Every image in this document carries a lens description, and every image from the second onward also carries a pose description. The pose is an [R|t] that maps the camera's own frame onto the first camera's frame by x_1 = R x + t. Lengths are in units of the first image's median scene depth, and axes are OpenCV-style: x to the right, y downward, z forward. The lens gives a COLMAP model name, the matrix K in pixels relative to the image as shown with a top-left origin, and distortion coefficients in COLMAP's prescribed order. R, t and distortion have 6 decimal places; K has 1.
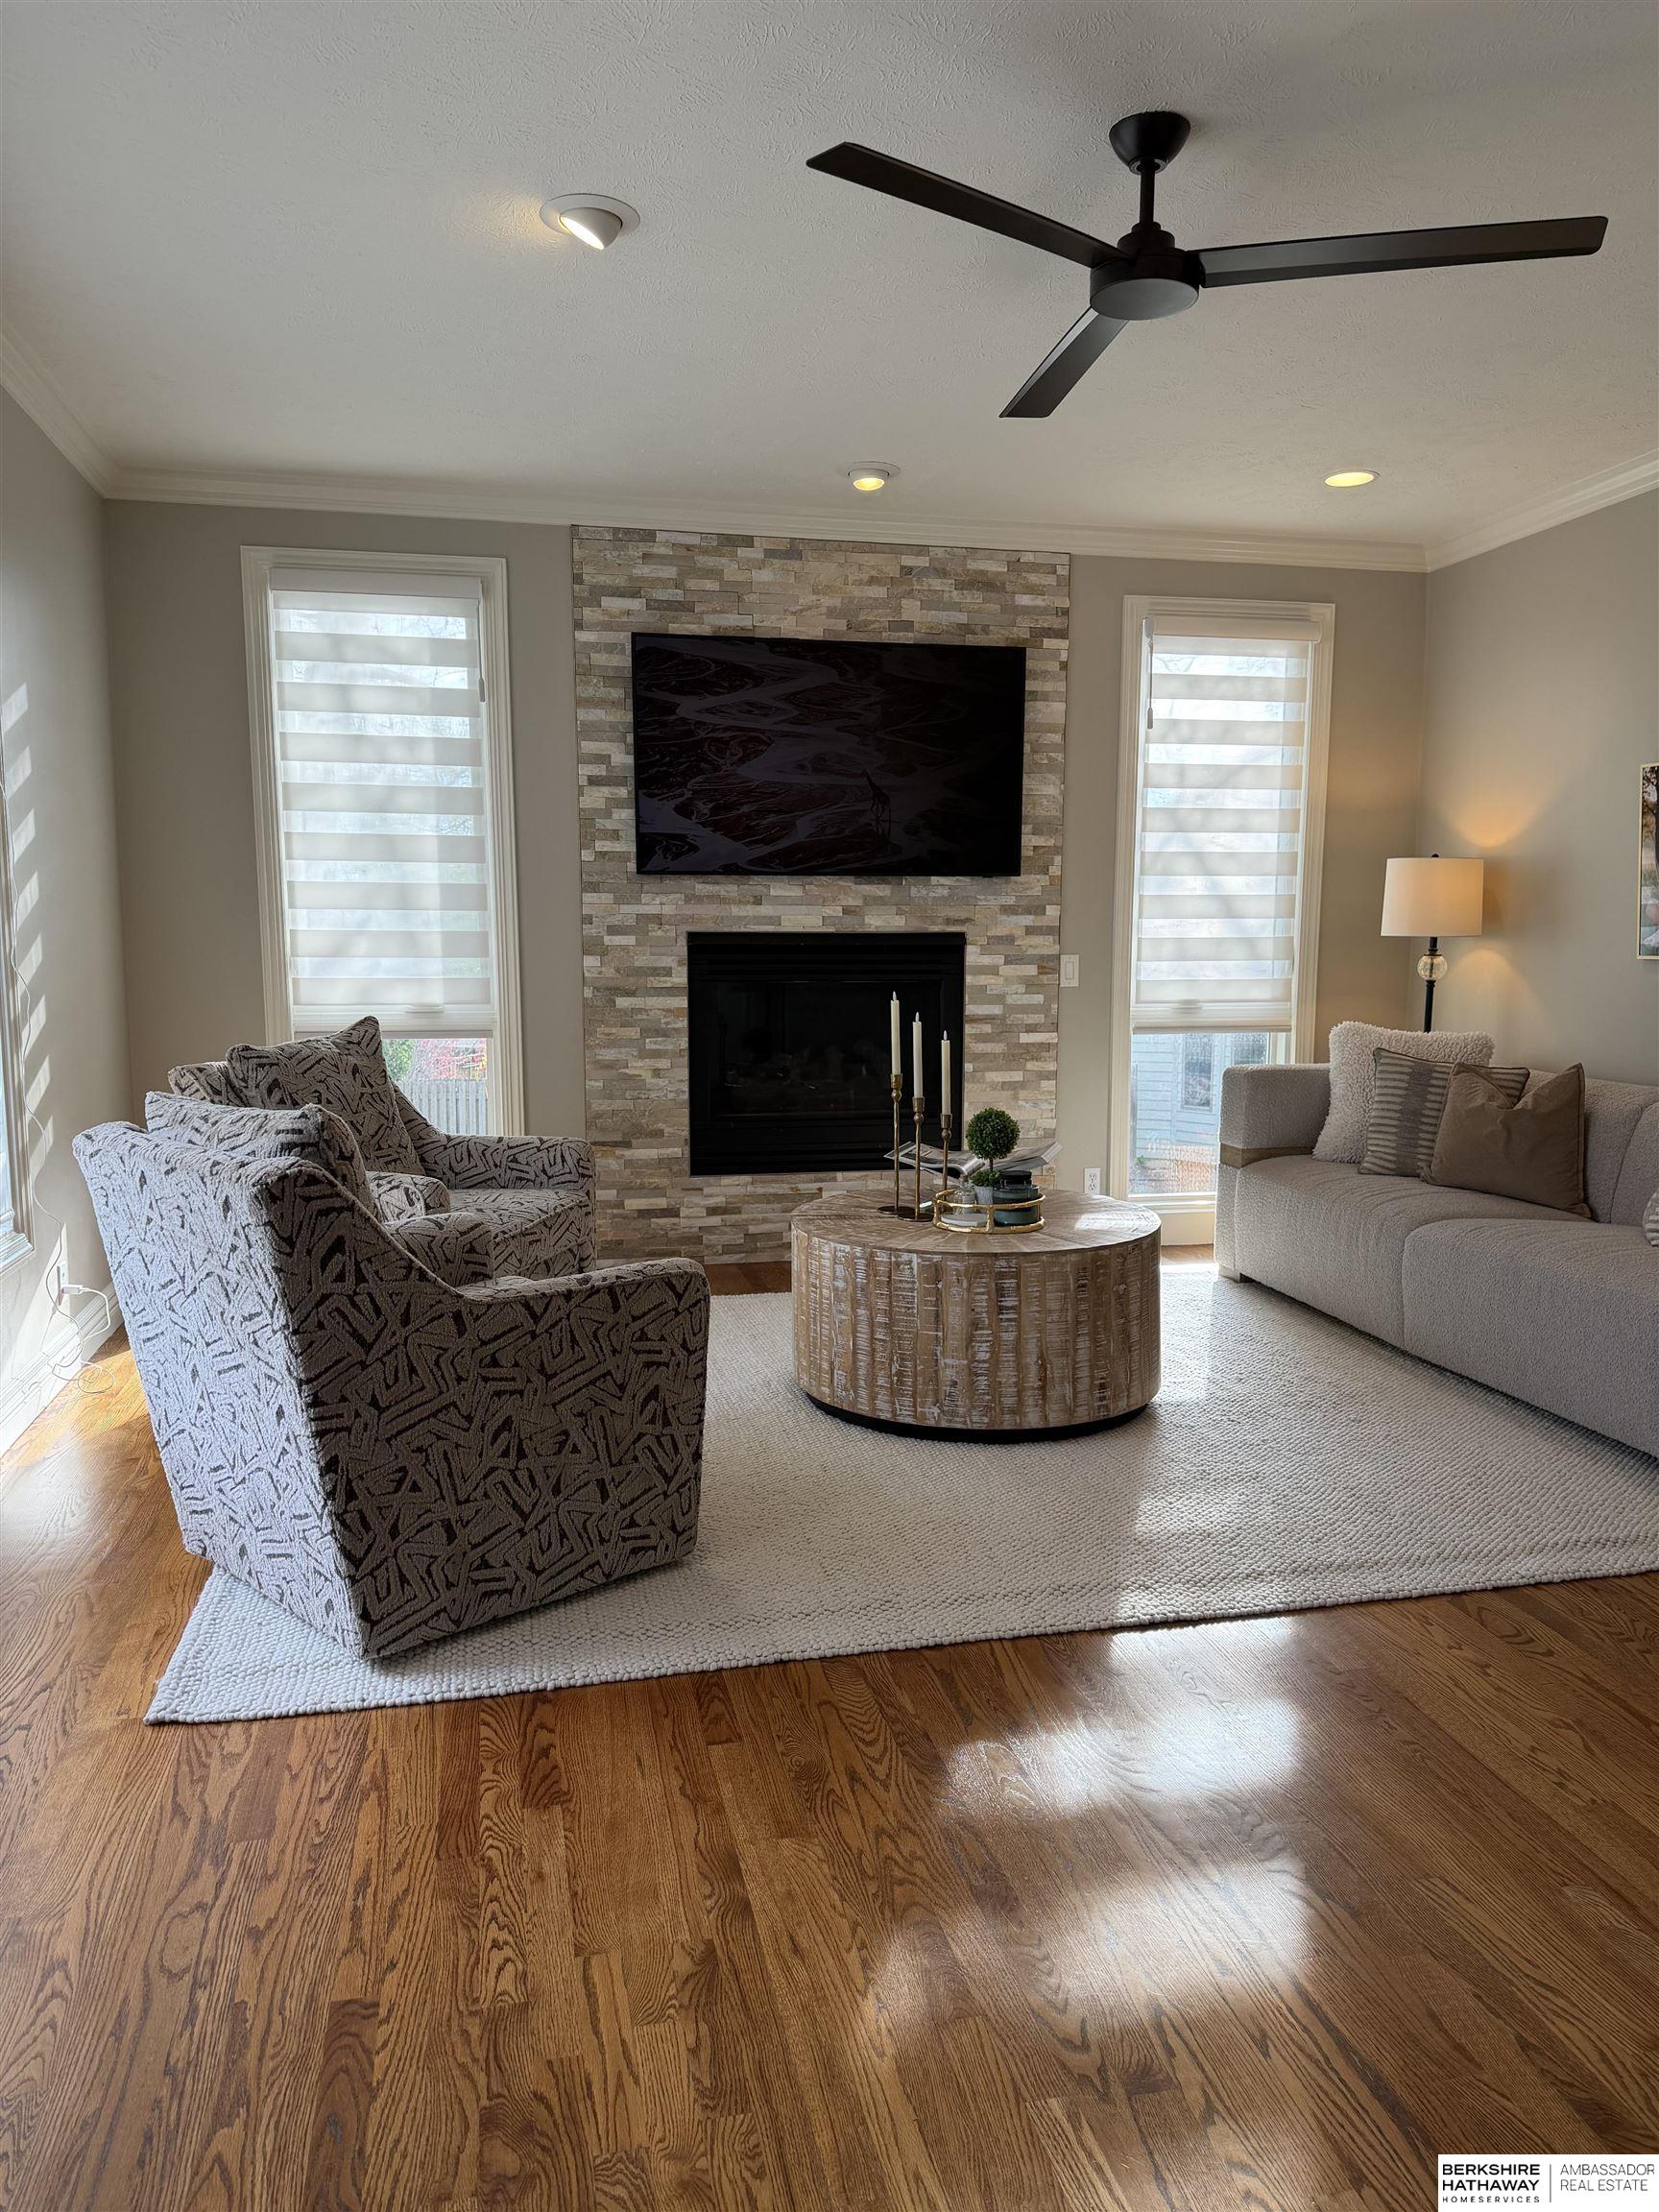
lens RADIAL K [[1539.3, 0, 829.5], [0, 1539.3, 1106.0], [0, 0, 1]] dist [0.173470, -0.341935]
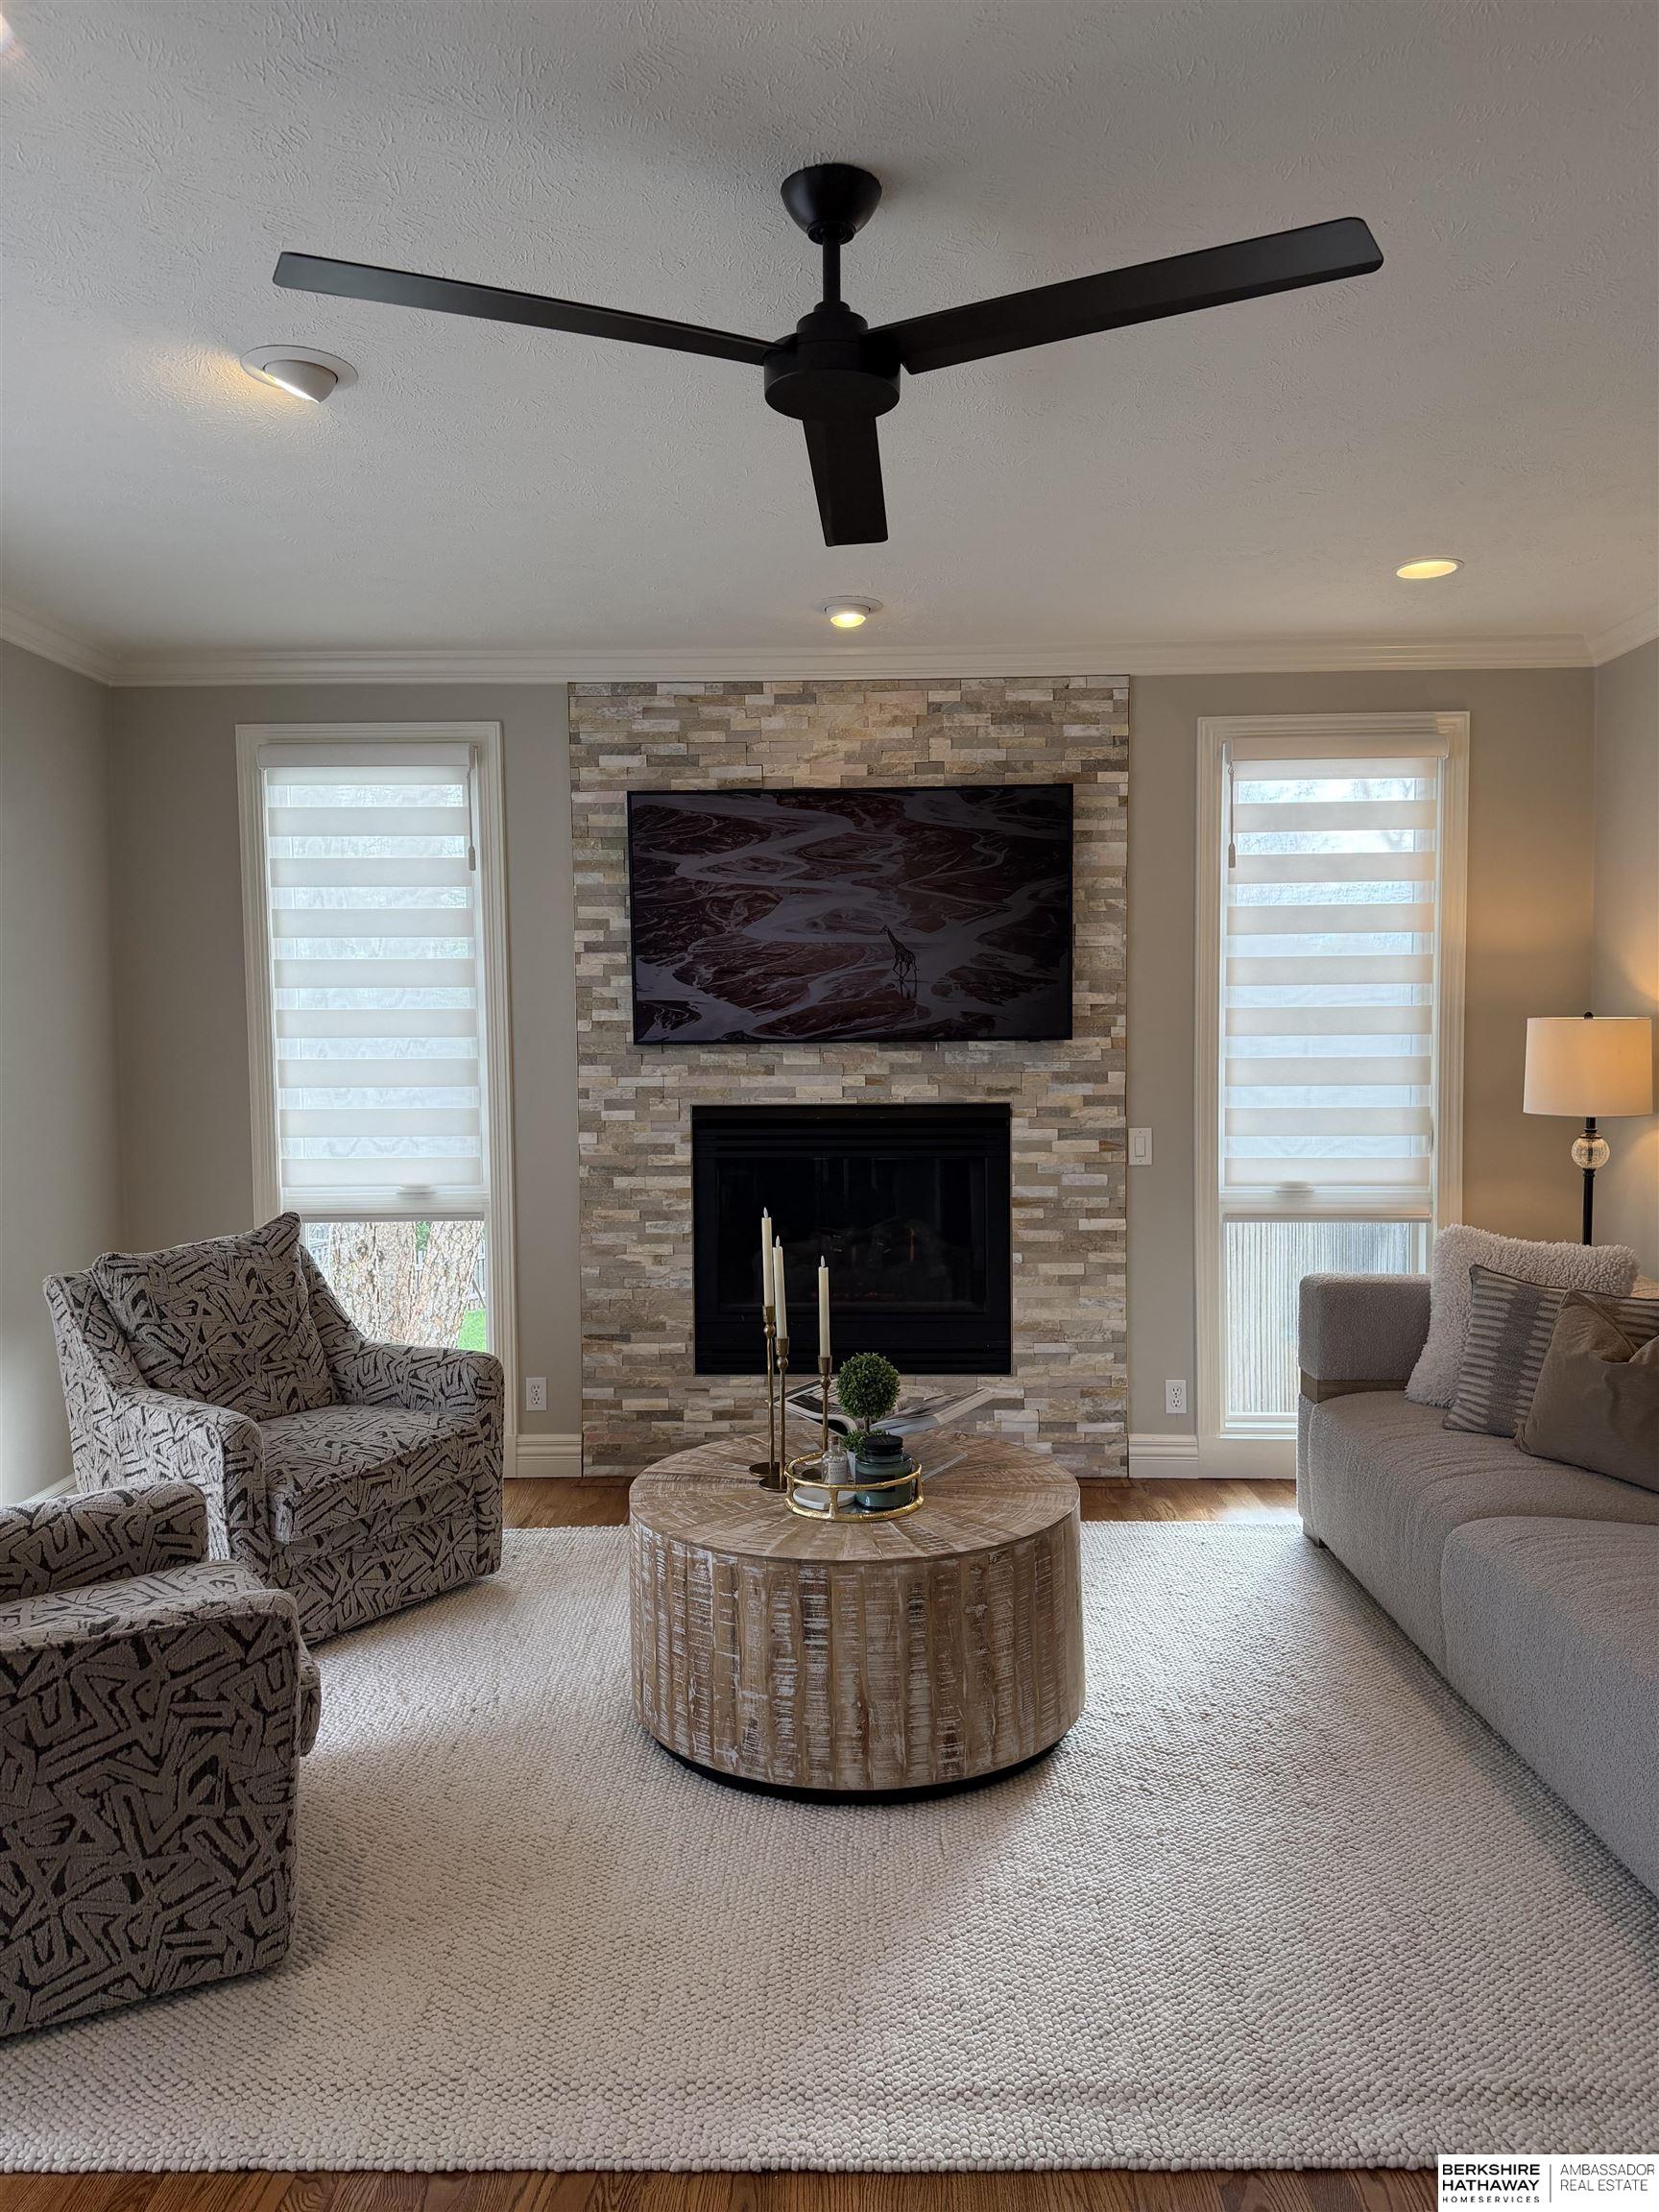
lens RADIAL K [[1533.2, 0, 832.3], [0, 1533.2, 1097.0], [0, 0, 1]] dist [0.166533, -0.304594]
pose [[0.971564, 0.000237, -0.236775, 0.206178], [-0.016744, 0.997564, -0.067710, -0.058241], [0.236182, 0.069750, 0.969202, 0.140467]]
